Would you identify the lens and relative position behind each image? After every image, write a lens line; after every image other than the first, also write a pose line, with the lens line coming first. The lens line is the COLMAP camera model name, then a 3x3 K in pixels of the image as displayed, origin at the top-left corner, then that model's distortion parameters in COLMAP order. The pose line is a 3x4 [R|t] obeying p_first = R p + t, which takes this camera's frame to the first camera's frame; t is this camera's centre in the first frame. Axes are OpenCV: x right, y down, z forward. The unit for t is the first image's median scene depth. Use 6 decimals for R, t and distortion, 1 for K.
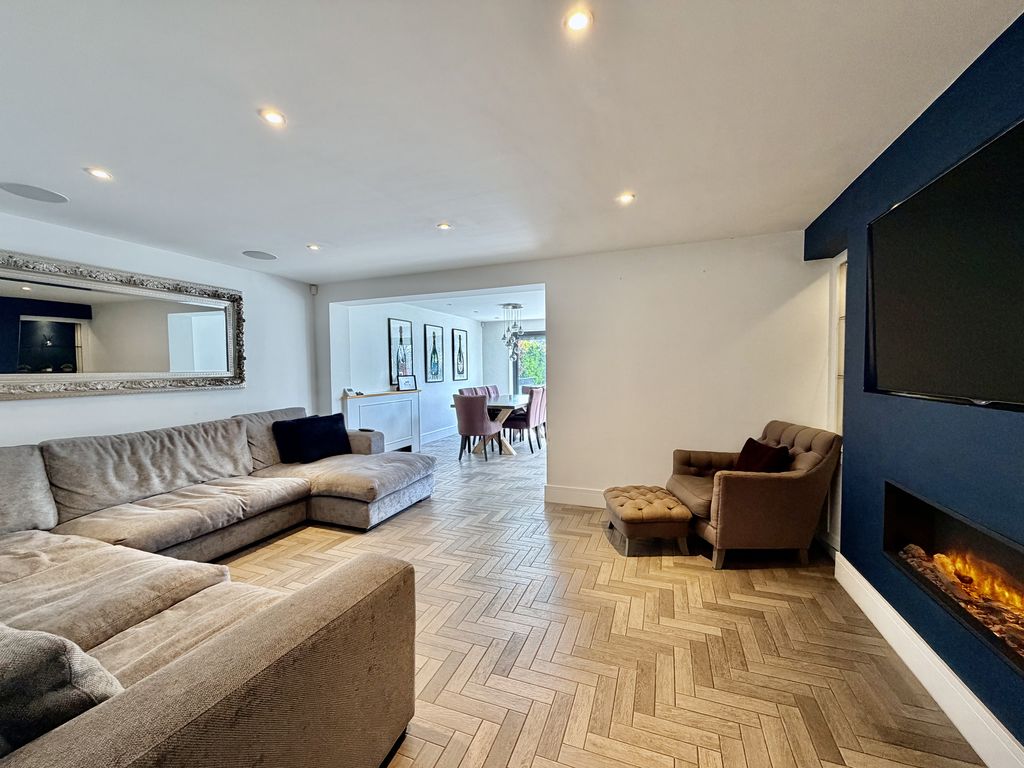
lens RADIAL K [[406.6, 0, 512.0], [0, 406.6, 384.0], [0, 0, 1]] dist [0.001823, 0.000021]
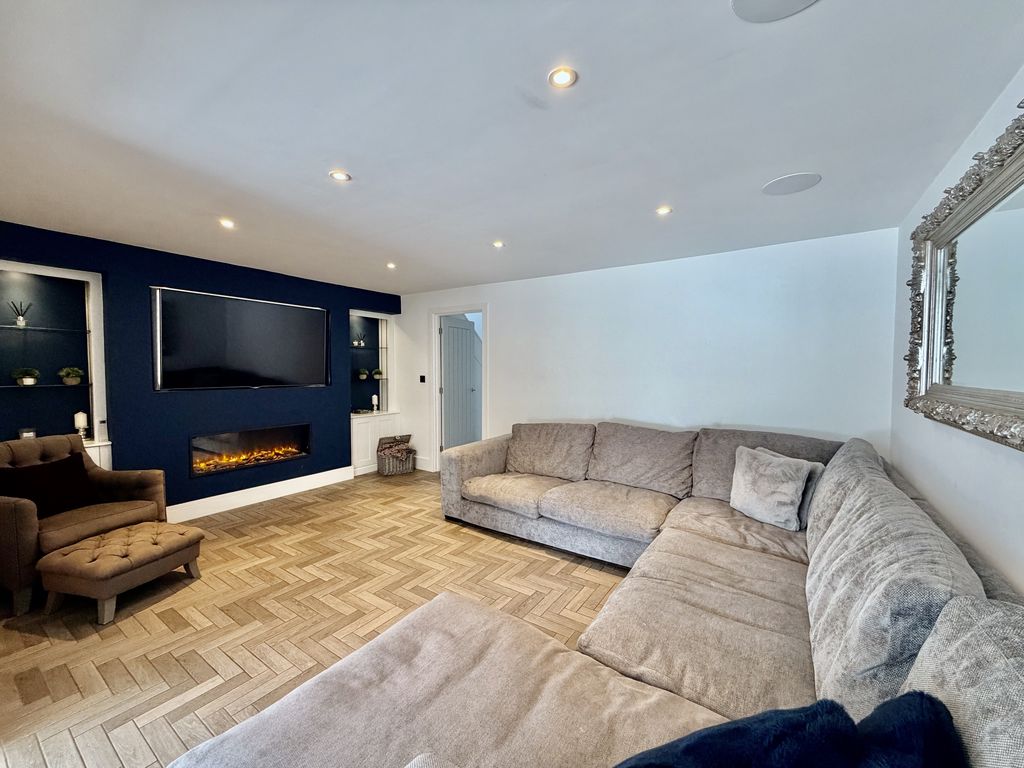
lens RADIAL K [[406.6, 0, 512.0], [0, 406.6, 384.0], [0, 0, 1]] dist [0.001823, 0.000021]
pose [[-0.974536, 0.000242, 0.224231, -0.900203], [0.017161, 0.997147, 0.073508, -0.114547], [-0.223574, 0.075484, -0.971760, 2.414967]]
